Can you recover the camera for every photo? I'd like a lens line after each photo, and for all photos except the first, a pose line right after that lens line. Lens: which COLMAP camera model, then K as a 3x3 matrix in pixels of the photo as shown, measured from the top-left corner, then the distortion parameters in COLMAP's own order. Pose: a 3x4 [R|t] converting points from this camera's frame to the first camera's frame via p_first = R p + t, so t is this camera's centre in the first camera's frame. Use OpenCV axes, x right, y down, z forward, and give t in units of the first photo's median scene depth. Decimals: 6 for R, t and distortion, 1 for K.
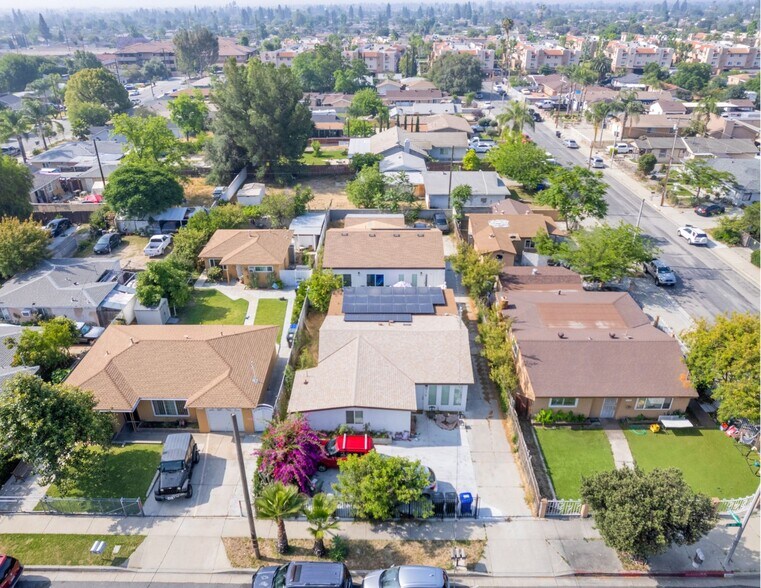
lens RADIAL K [[568.1, 0, 380.5], [0, 568.1, 294.0], [0, 0, 1]] dist [-0.057859, 0.050121]
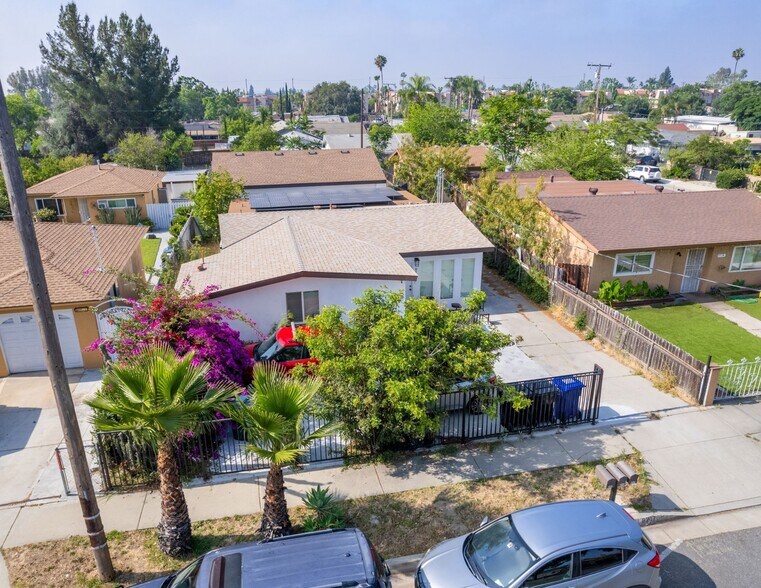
lens RADIAL K [[572.5, 0, 380.5], [0, 572.5, 294.0], [0, 0, 1]] dist [-0.080865, 0.073127]
pose [[0.974147, -0.081252, 0.210797, -0.068612], [0.110921, 0.984894, -0.132968, 0.225497], [-0.196809, 0.152912, 0.968444, 0.372911]]
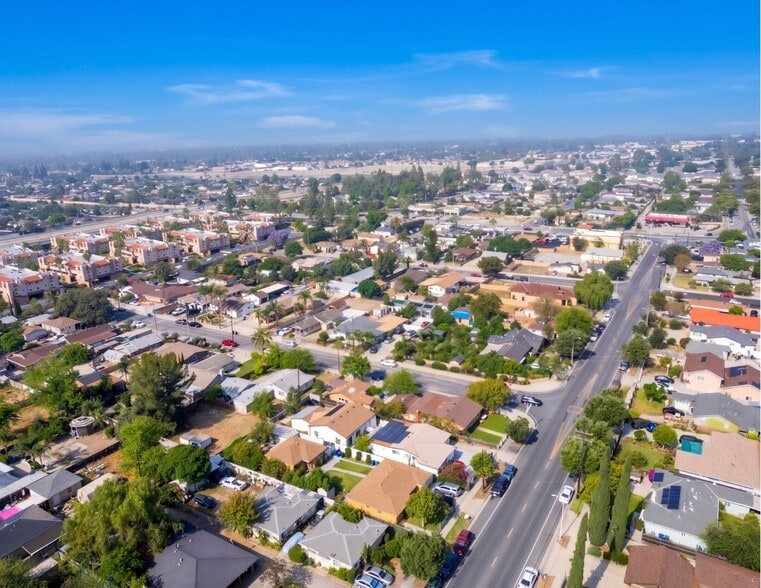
lens RADIAL K [[568.1, 0, 380.5], [0, 568.1, 294.0], [0, 0, 1]] dist [-0.057859, 0.050121]
pose [[0.502727, -0.237313, 0.831233, -1.942285], [0.418716, 0.908097, 0.006020, -0.575082], [-0.756269, 0.345024, 0.555892, -0.530428]]
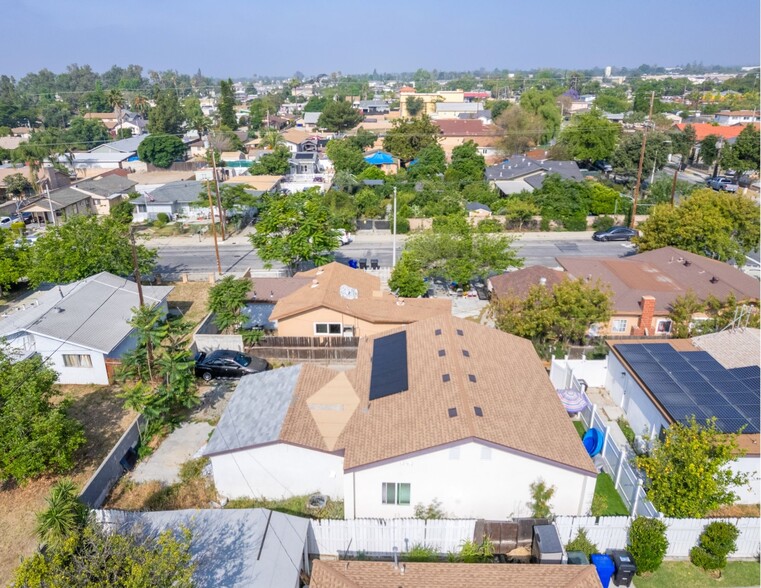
lens RADIAL K [[568.1, 0, 380.5], [0, 568.1, 294.0], [0, 0, 1]] dist [-0.057859, 0.050121]
pose [[0.021233, -0.357915, 0.933513, -0.504573], [0.480756, 0.822339, 0.304355, -0.401211], [-0.876598, 0.442329, 0.189530, 1.158297]]
